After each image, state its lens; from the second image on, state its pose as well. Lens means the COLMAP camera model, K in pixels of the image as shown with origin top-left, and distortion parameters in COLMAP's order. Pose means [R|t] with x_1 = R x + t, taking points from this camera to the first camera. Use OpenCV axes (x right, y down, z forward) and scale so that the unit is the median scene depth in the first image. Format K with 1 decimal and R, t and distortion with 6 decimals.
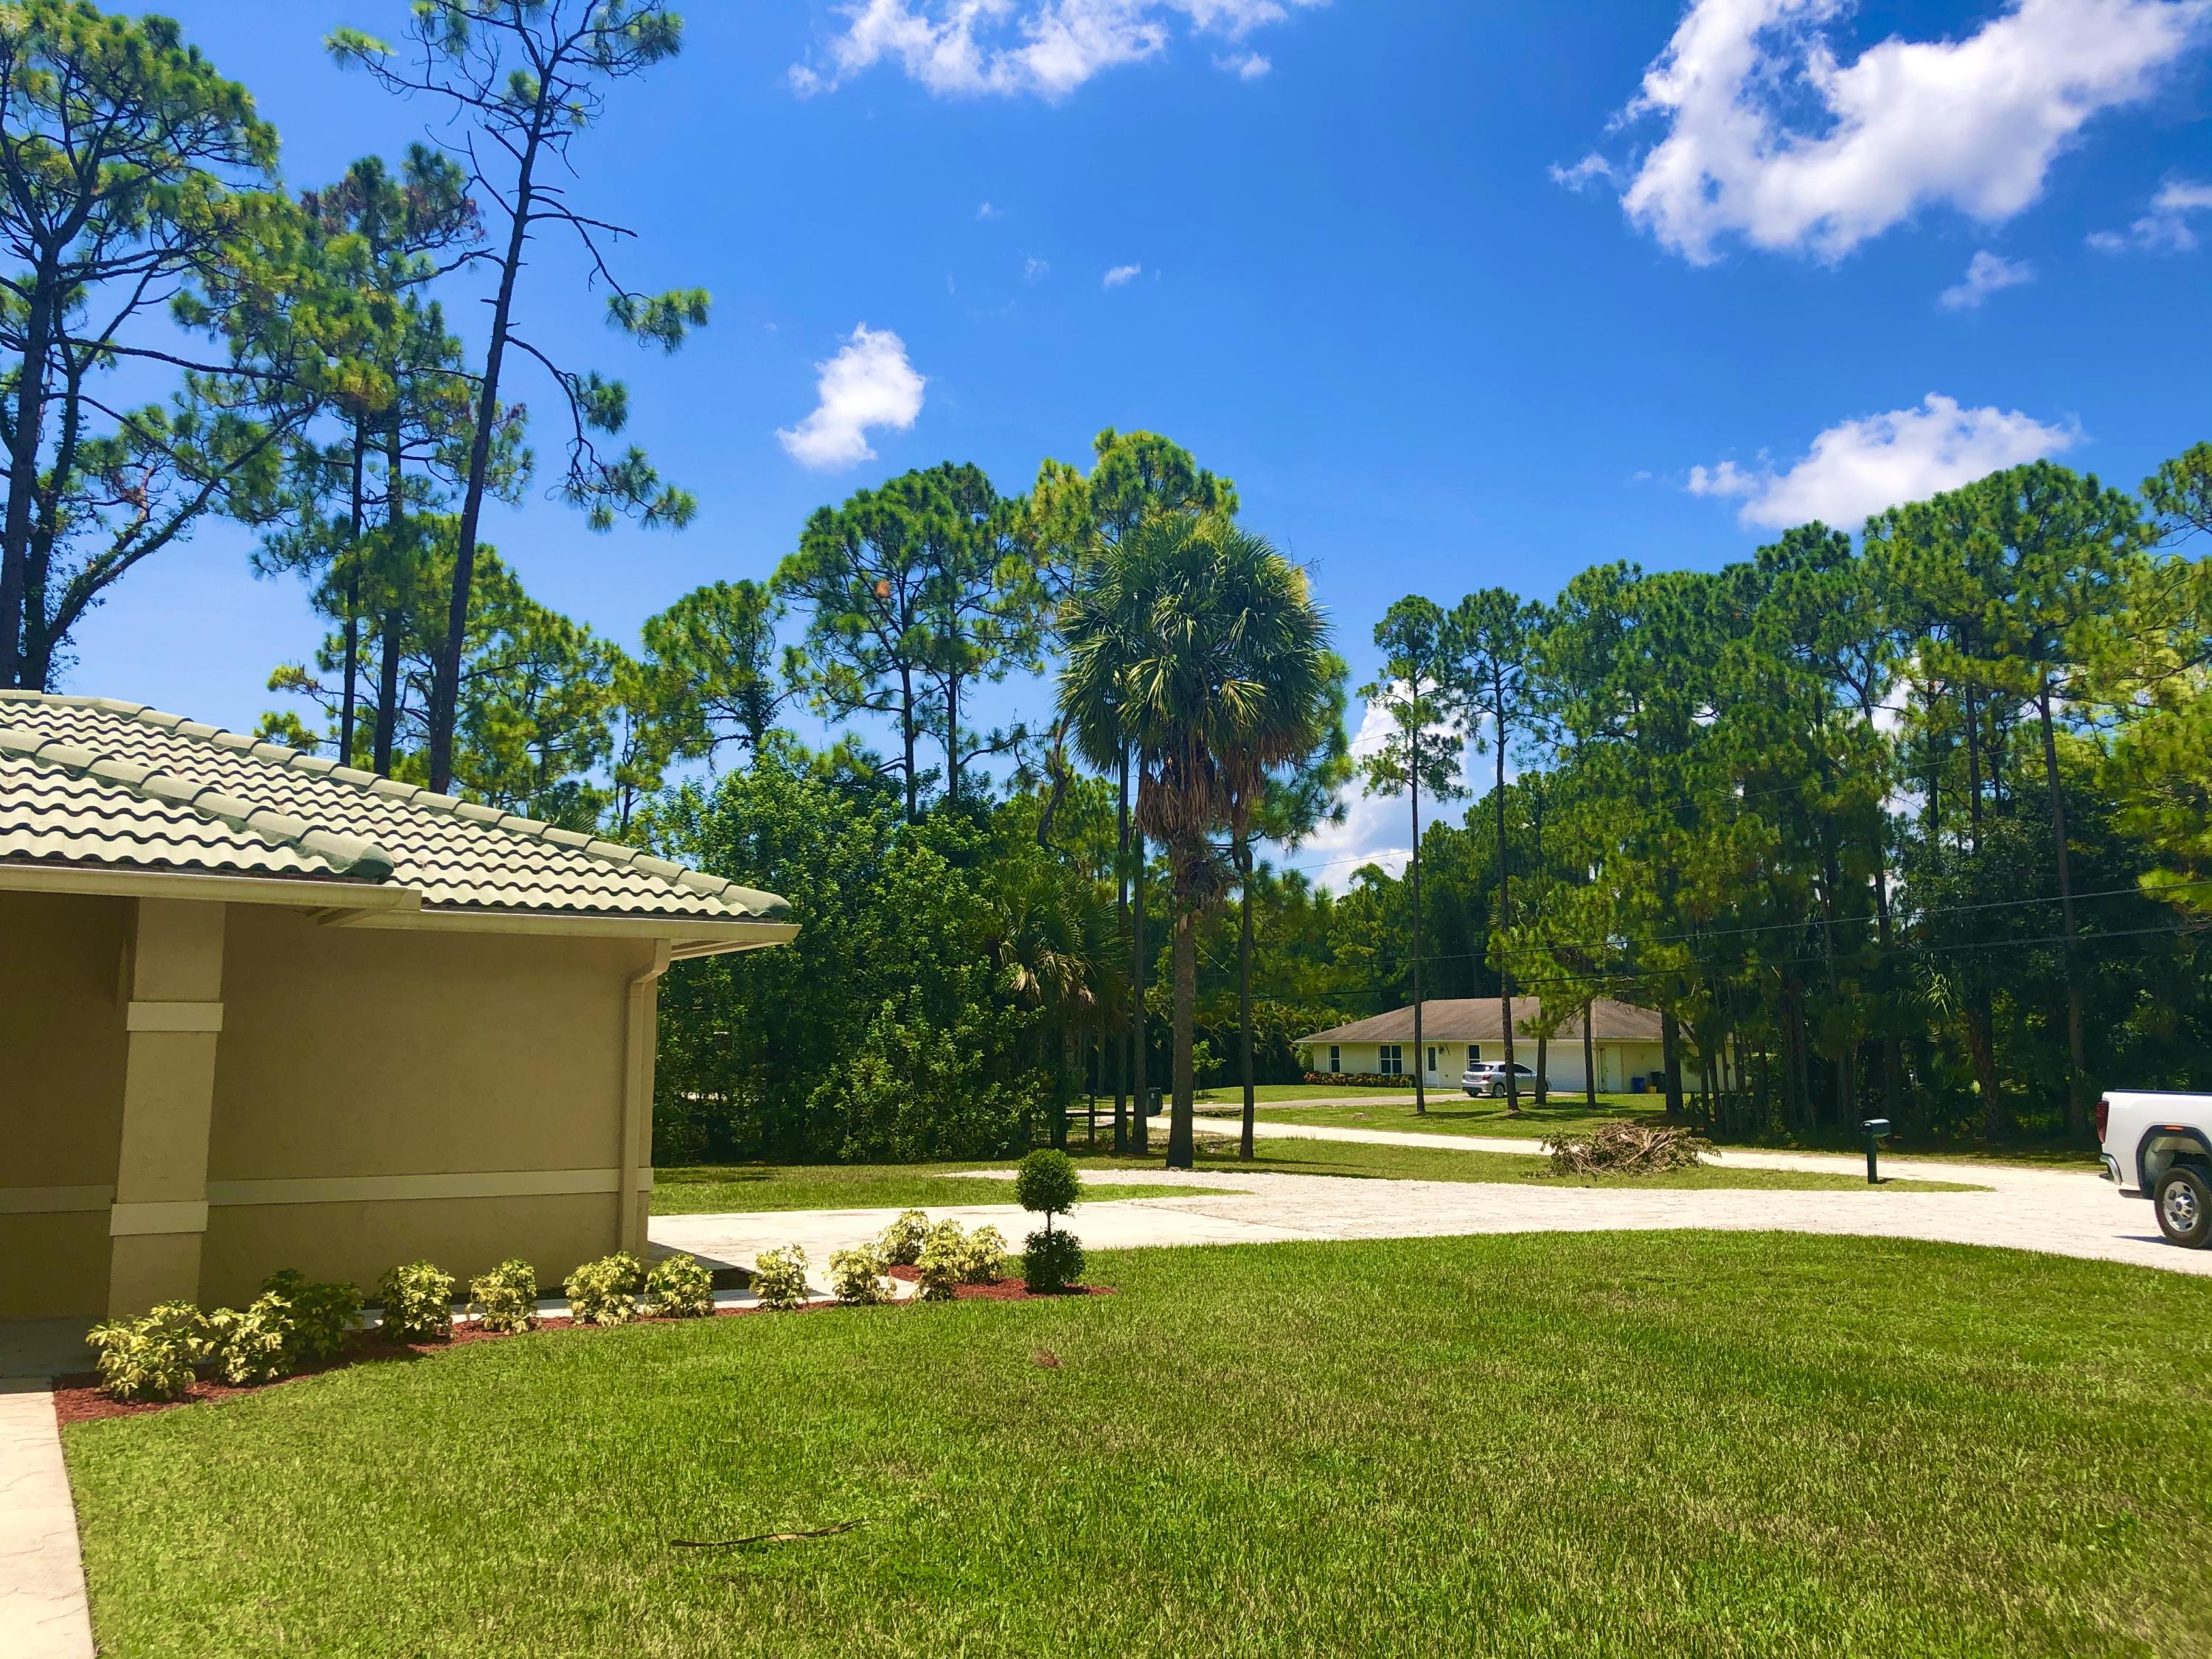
lens RADIAL K [[1776.5, 0, 1111.4], [0, 1776.5, 829.9], [0, 0, 1]] dist [0.028548, -0.031913]
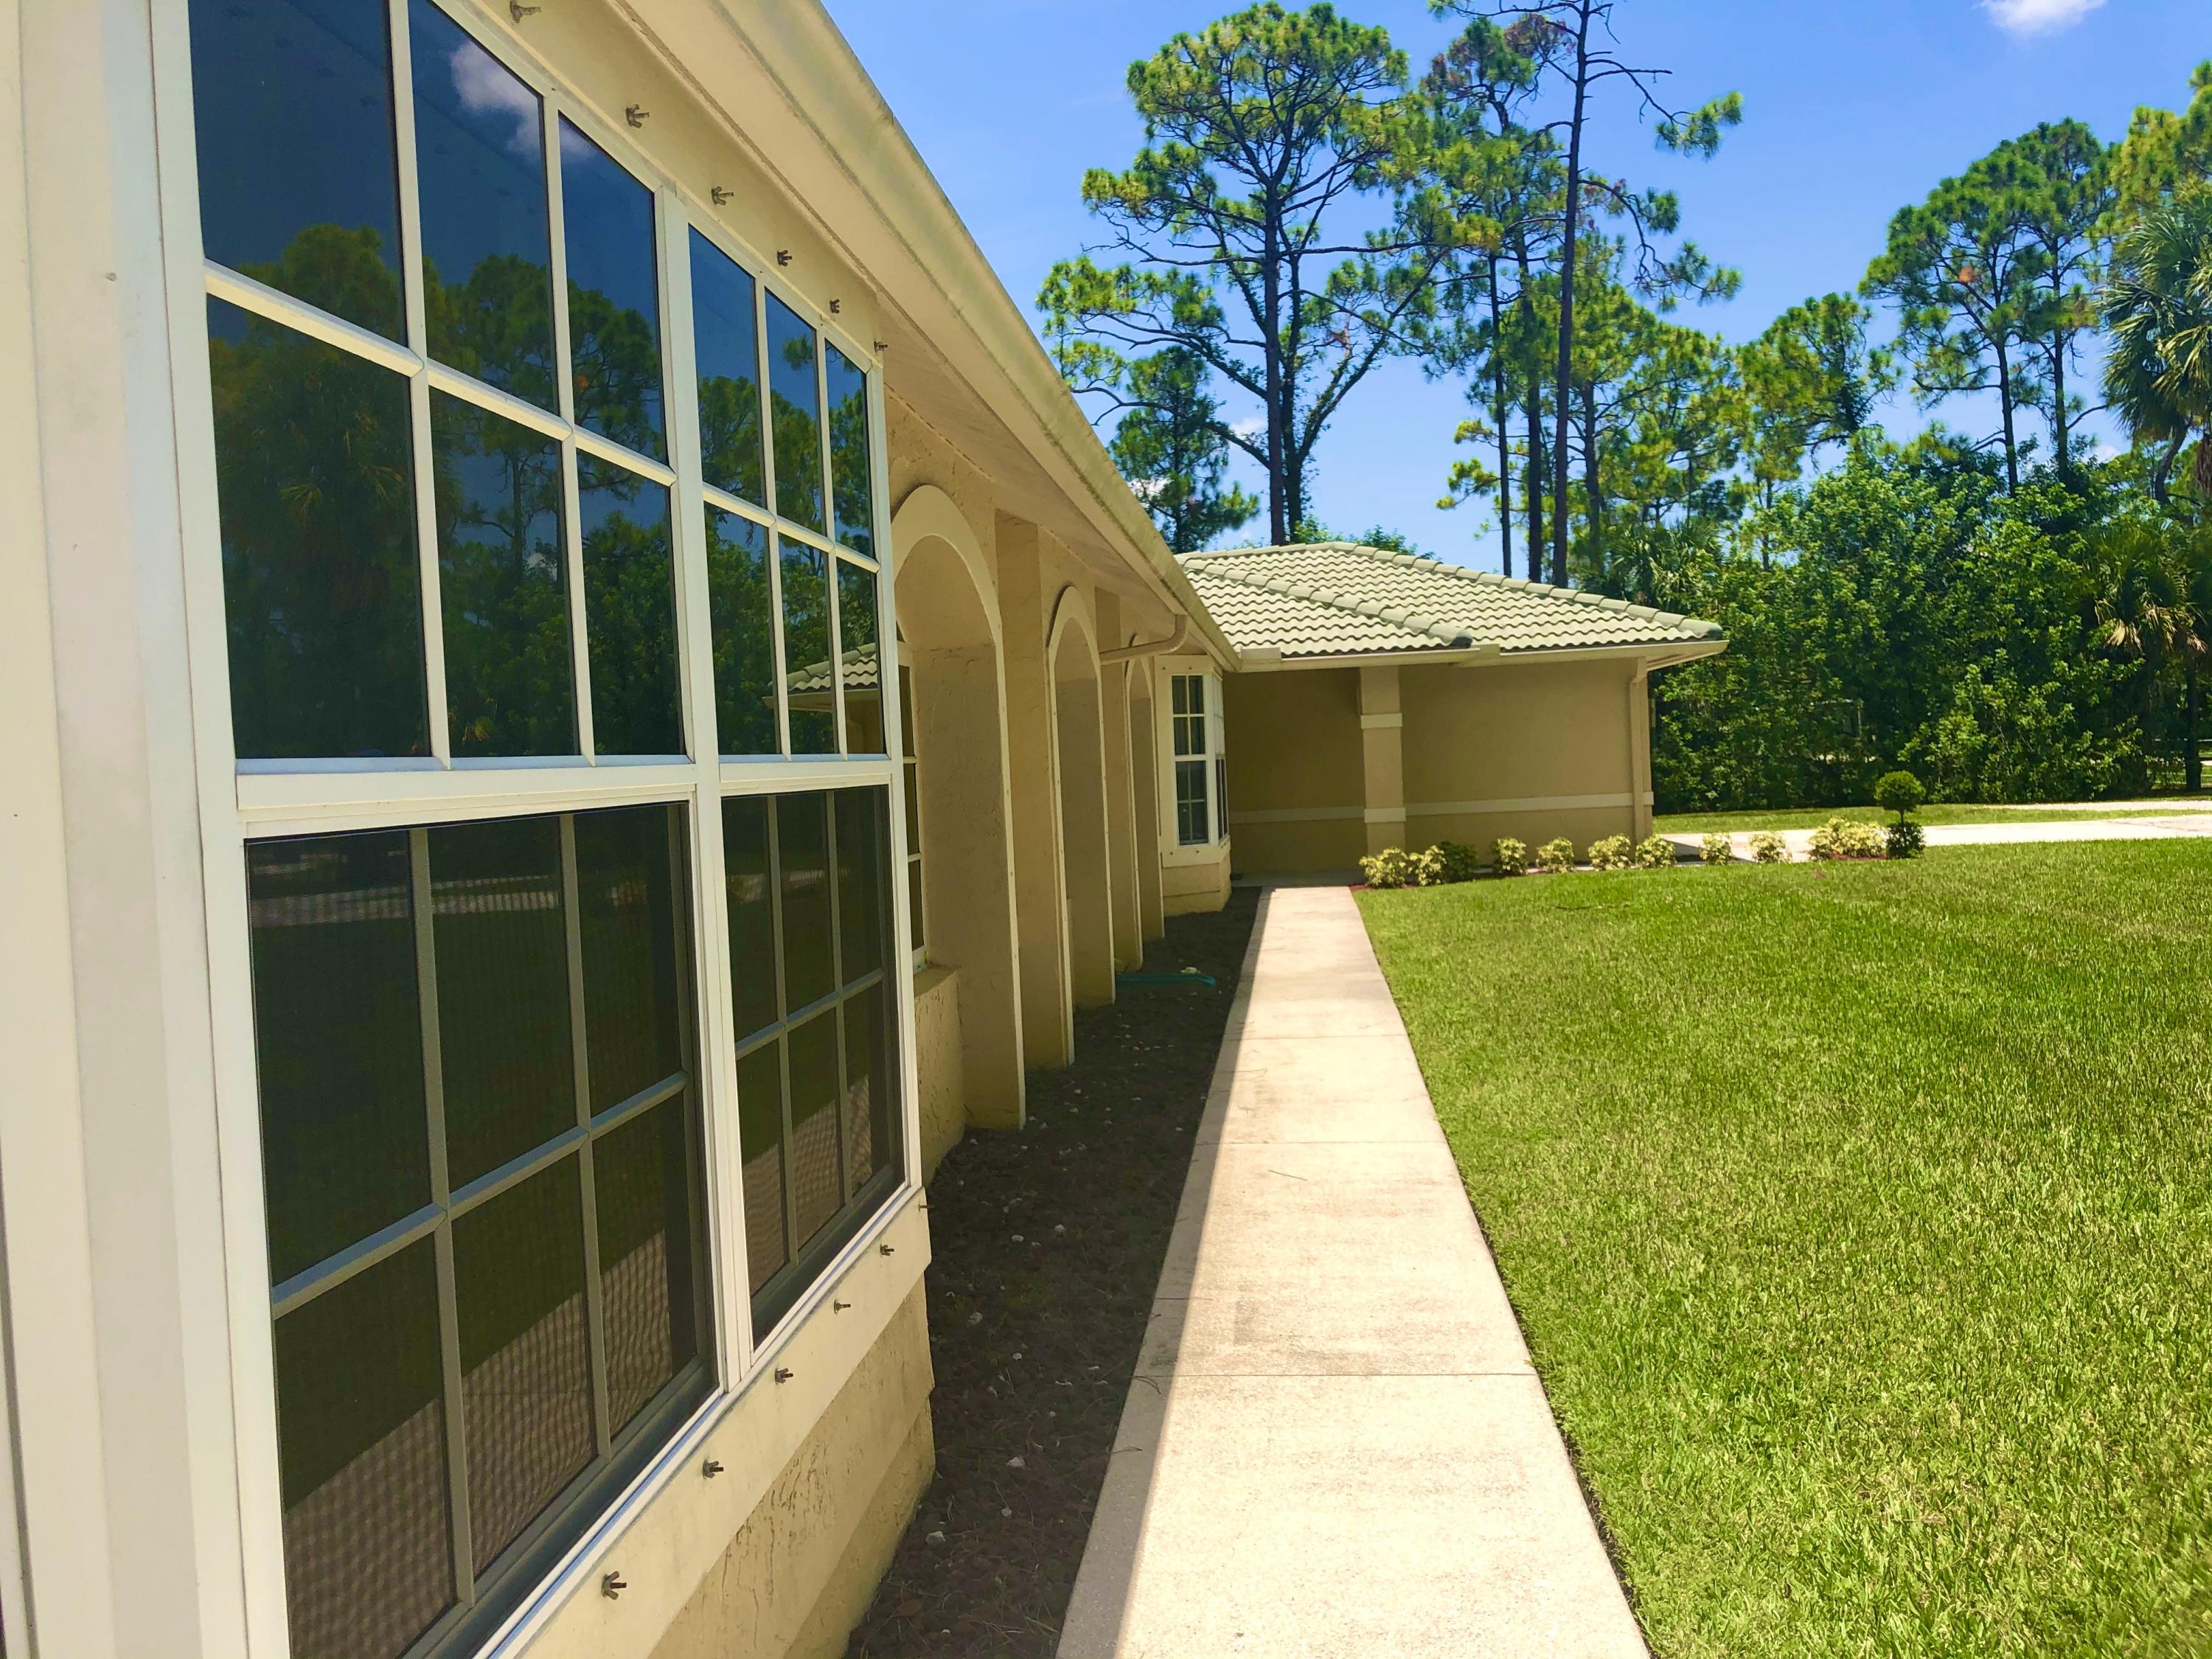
lens RADIAL K [[1776.5, 0, 1014.7], [0, 1776.5, 835.1], [0, 0, 1]] dist [0.028548, -0.031913]
pose [[0.757334, -0.016001, -0.652831, 0.182132], [0.134770, 0.982008, 0.132274, -0.034875], [0.638969, -0.188158, 0.745865, -0.305630]]
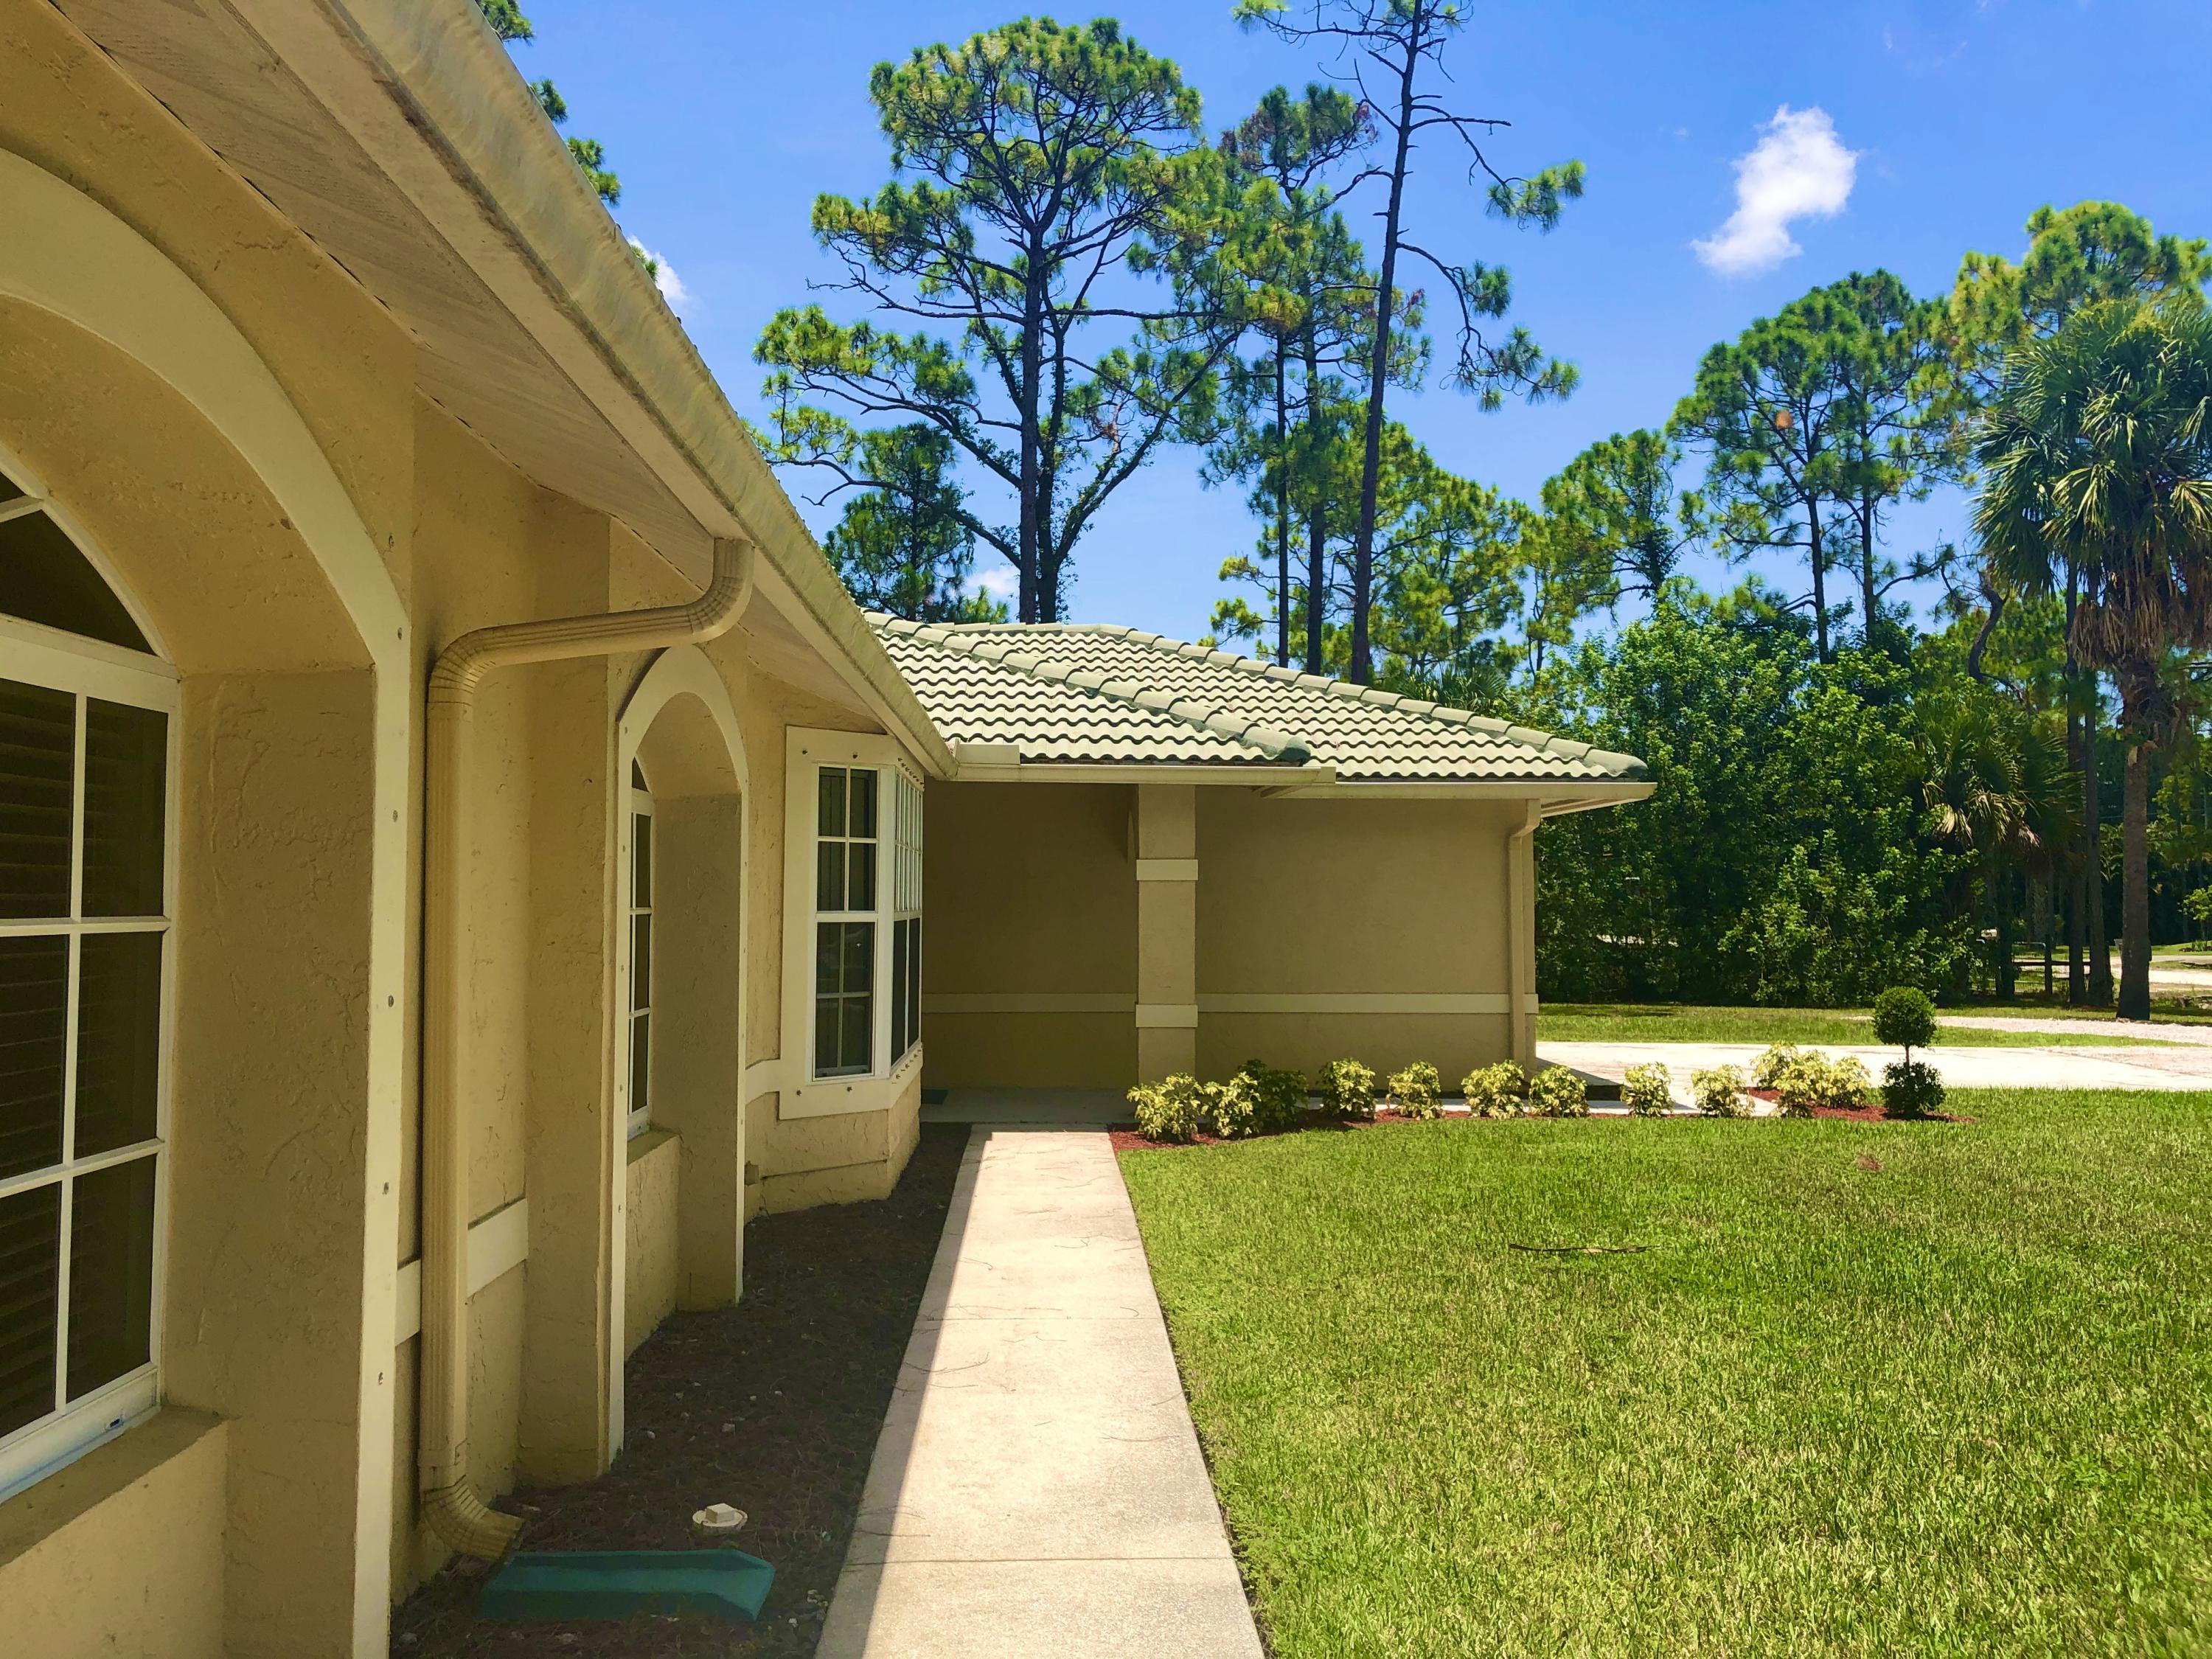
lens RADIAL K [[1776.5, 0, 1097.7], [0, 1776.5, 848.0], [0, 0, 1]] dist [0.028548, -0.031913]
pose [[0.868396, -0.016609, -0.495593, 0.034290], [0.064612, 0.994708, 0.079879, -0.008158], [0.491644, -0.101388, 0.864874, -0.066438]]
